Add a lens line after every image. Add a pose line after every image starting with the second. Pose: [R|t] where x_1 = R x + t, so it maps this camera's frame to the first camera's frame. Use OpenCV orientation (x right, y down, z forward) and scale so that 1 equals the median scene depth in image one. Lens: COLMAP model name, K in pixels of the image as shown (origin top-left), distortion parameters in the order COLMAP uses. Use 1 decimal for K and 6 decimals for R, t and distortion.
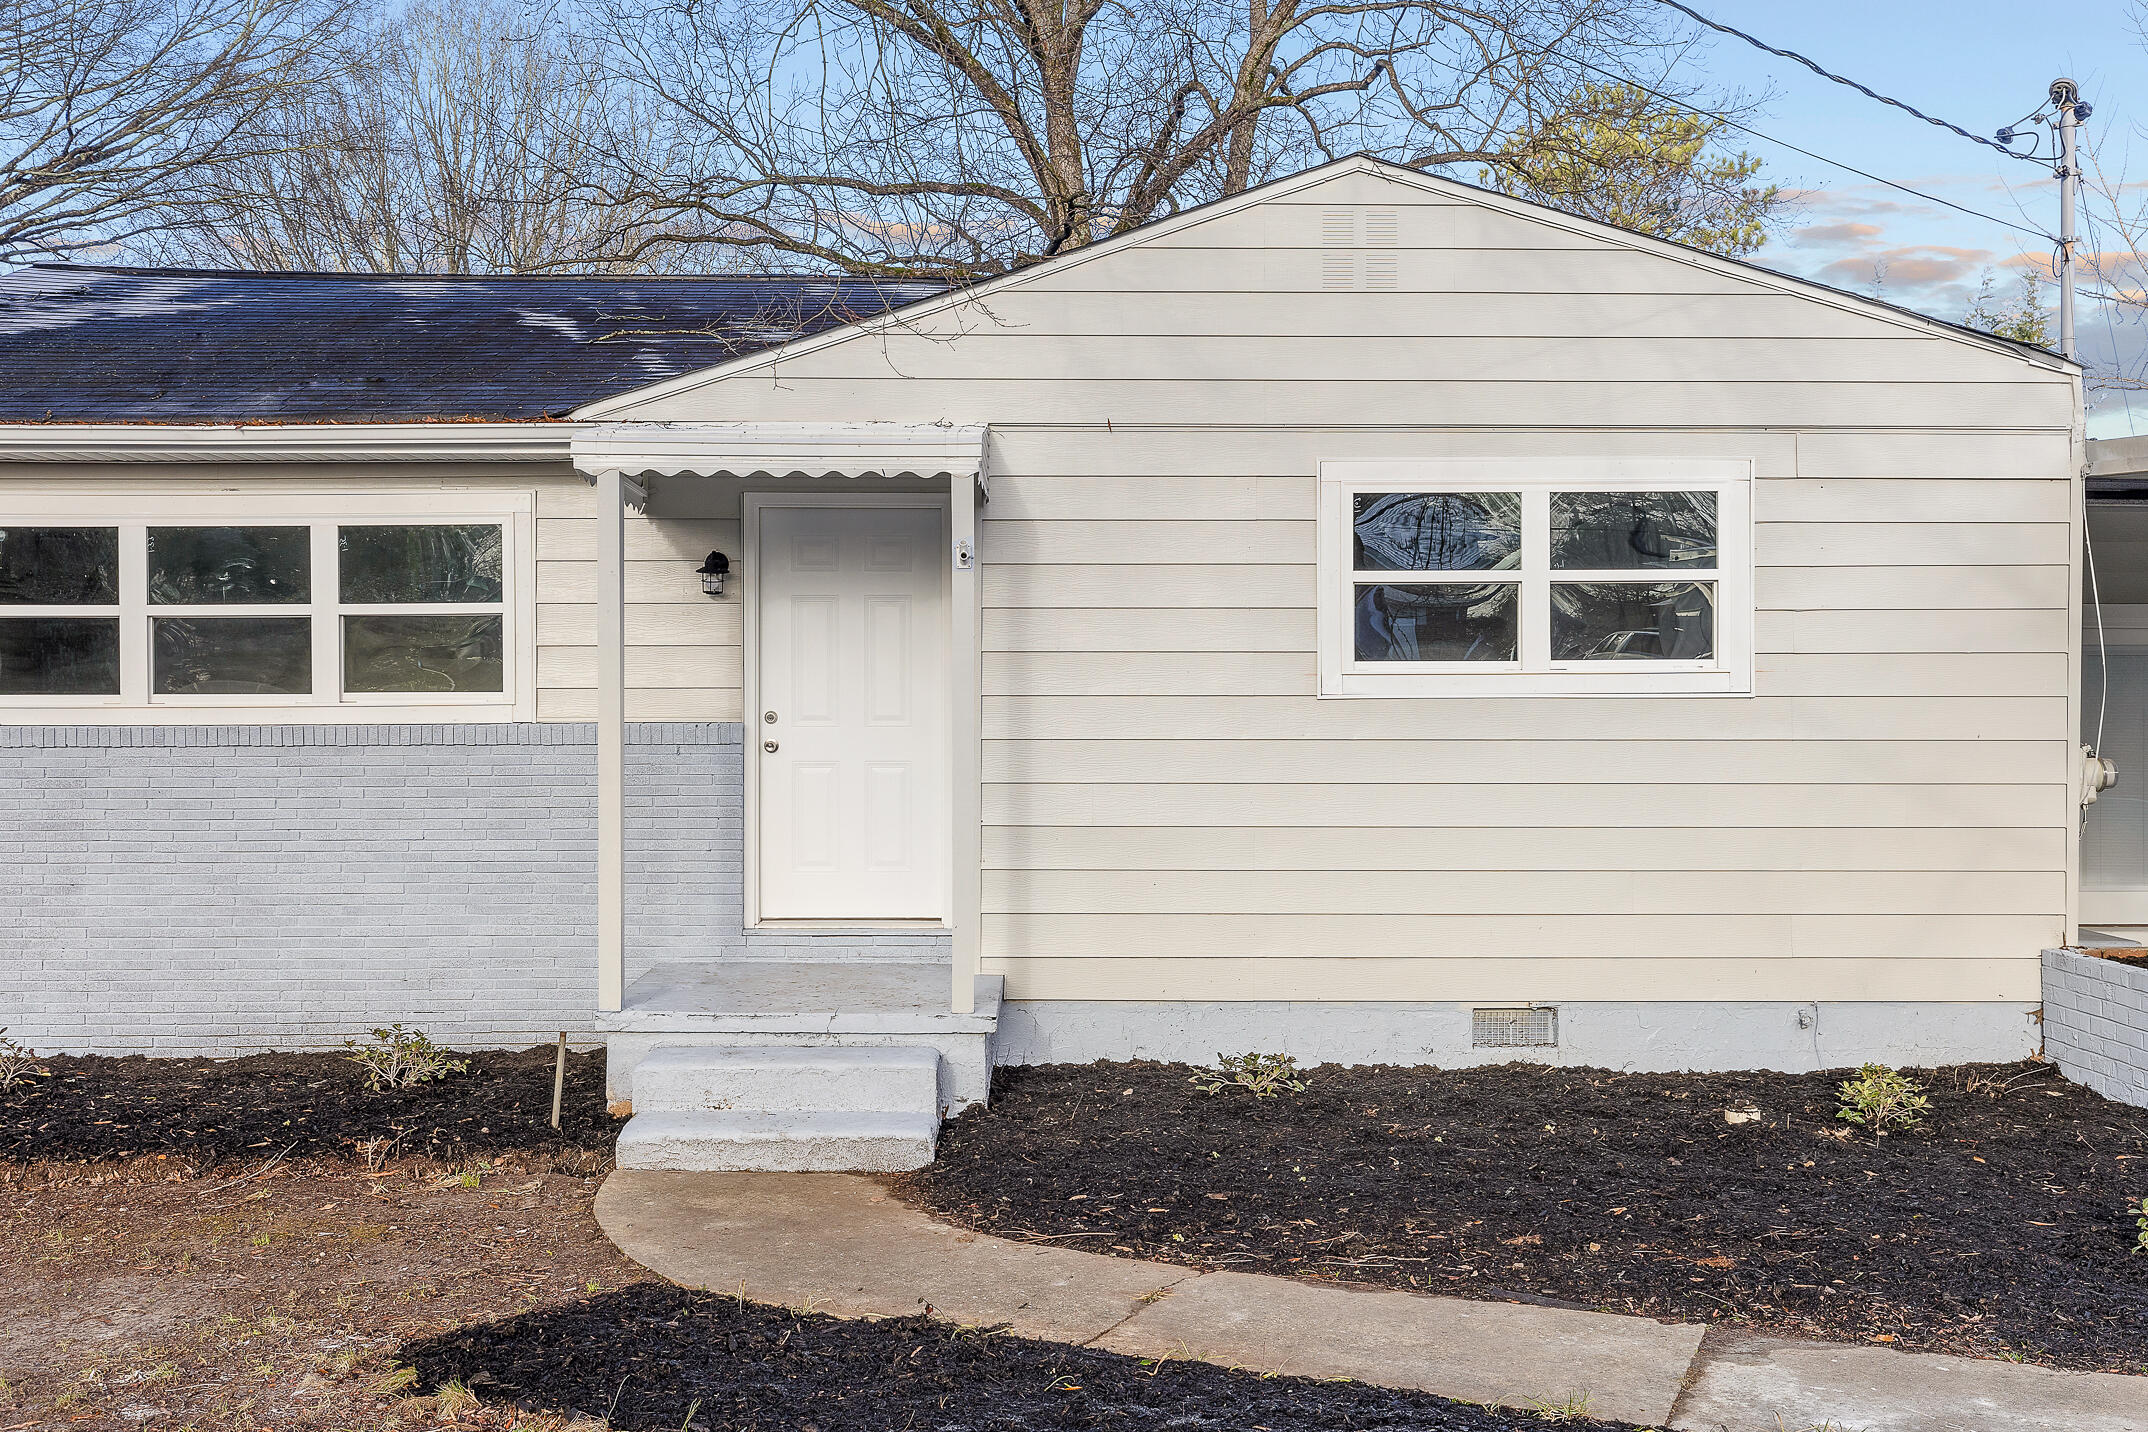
lens RADIAL K [[2092.9, 0, 1075.8], [0, 2092.9, 702.6], [0, 0, 1]] dist [0.012164, 0.000000]
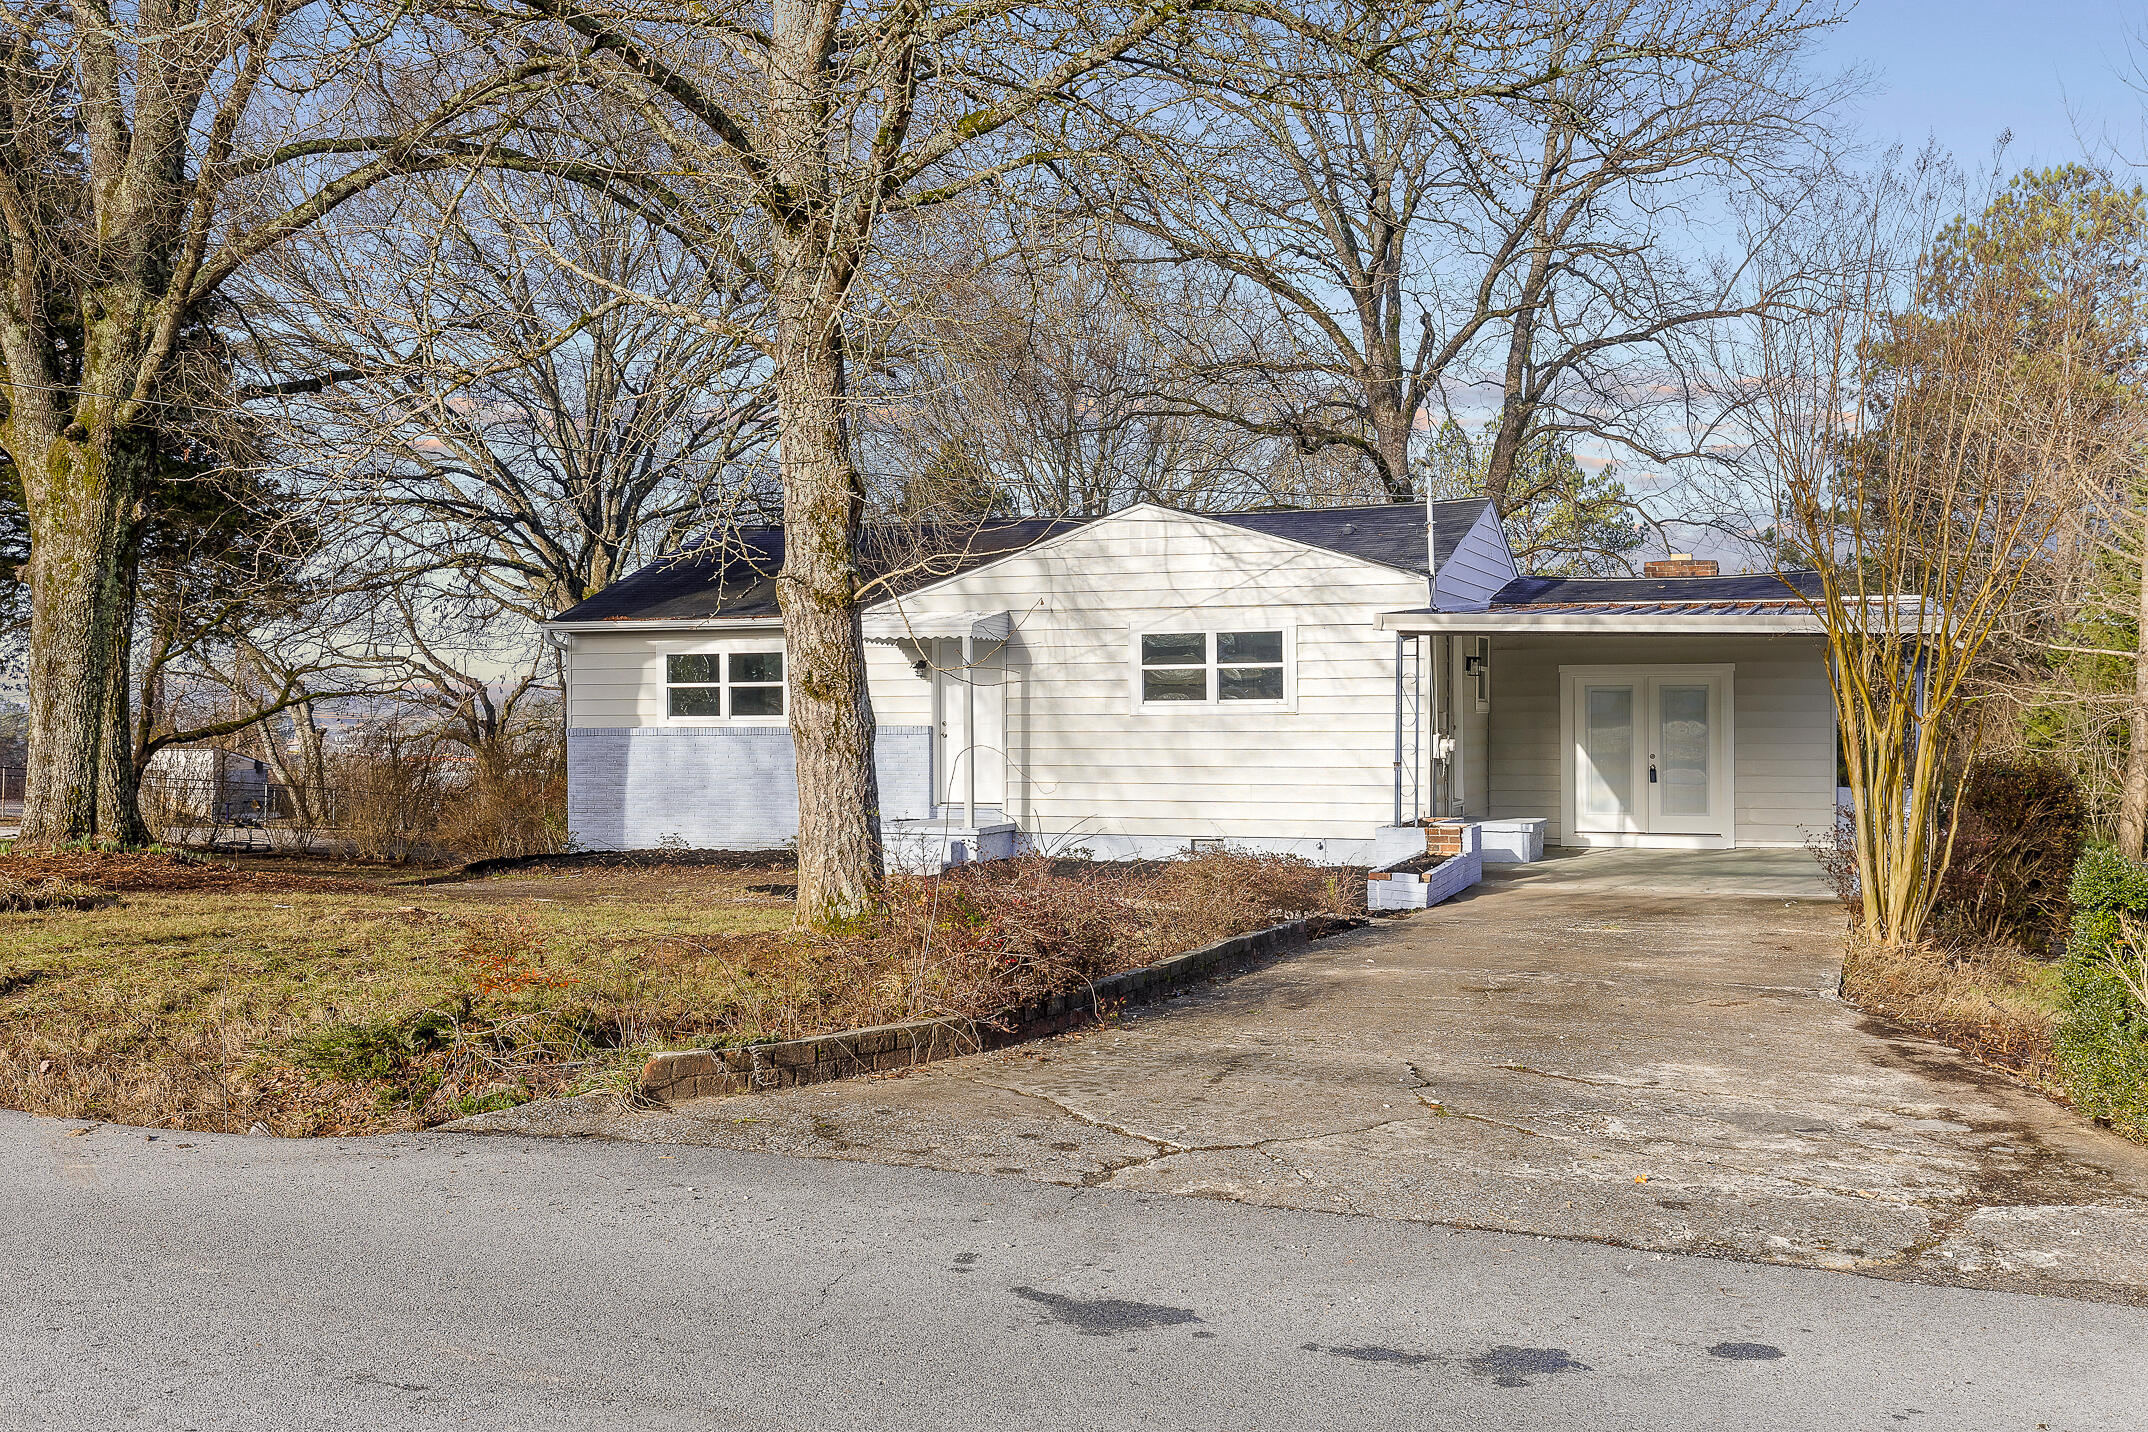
lens RADIAL K [[2092.9, 0, 1067.0], [0, 2092.9, 724.9], [0, 0, 1]] dist [0.012164, 0.000000]
pose [[0.934335, -0.001763, -0.356391, 0.944456], [-0.004460, 0.999852, -0.016637, 0.051798], [0.356368, 0.017134, 0.934189, -1.391593]]
